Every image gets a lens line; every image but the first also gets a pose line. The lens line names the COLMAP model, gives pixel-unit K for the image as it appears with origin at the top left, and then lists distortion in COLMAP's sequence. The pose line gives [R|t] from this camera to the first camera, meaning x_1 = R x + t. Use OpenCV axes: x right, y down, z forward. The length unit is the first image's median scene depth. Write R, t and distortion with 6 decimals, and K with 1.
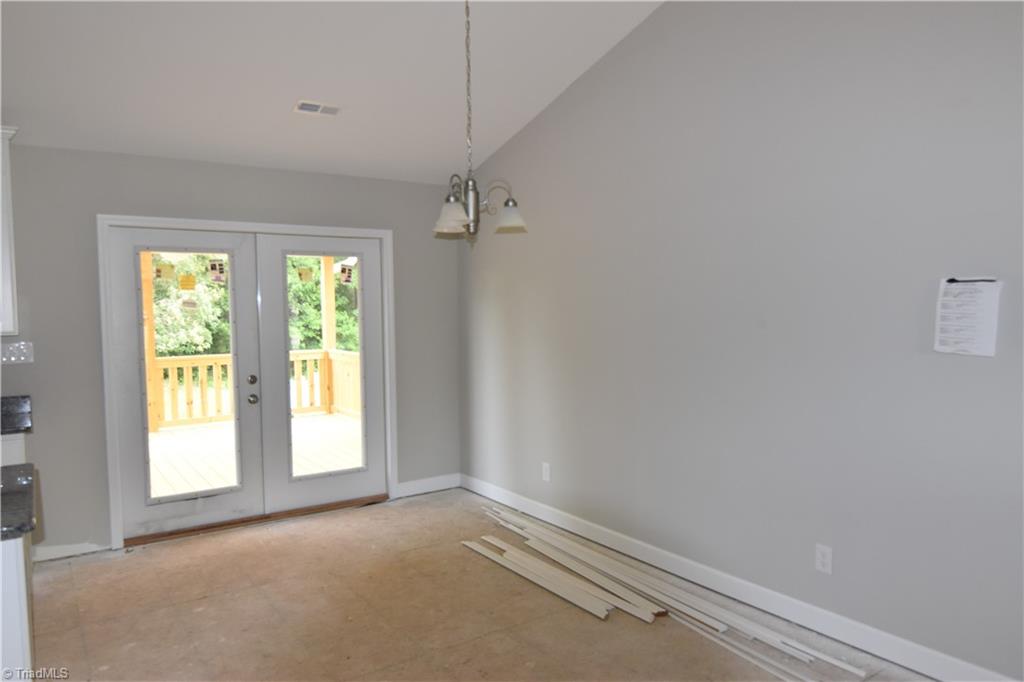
lens RADIAL K [[707.5, 0, 505.7], [0, 707.5, 345.3], [0, 0, 1]] dist [-0.002828, -0.011366]
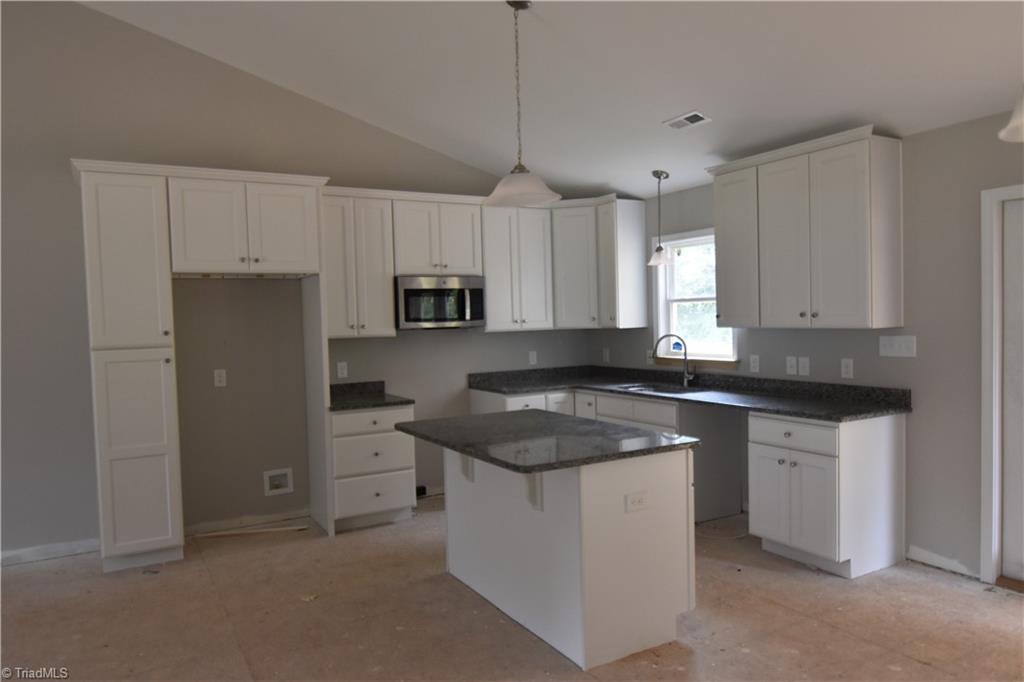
lens RADIAL K [[707.5, 0, 514.3], [0, 707.5, 347.7], [0, 0, 1]] dist [-0.002828, -0.011366]
pose [[-0.075156, 0.063300, -0.995161, 0.322783], [-0.025050, 0.997548, 0.065344, -0.035841], [0.996857, 0.029840, -0.073386, 0.487507]]
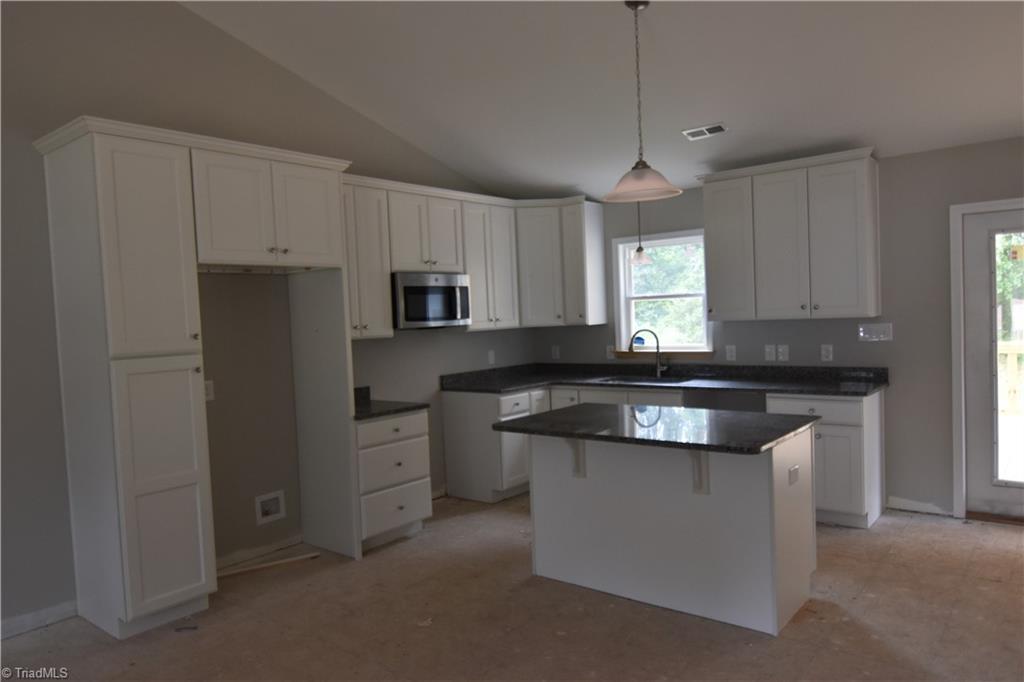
lens RADIAL K [[707.5, 0, 508.0], [0, 707.5, 346.6], [0, 0, 1]] dist [-0.002828, -0.011366]
pose [[0.290242, 0.049172, -0.955689, 0.261059], [-0.013949, 0.998790, 0.047153, -0.011289], [0.956852, -0.000355, 0.290577, 0.036061]]
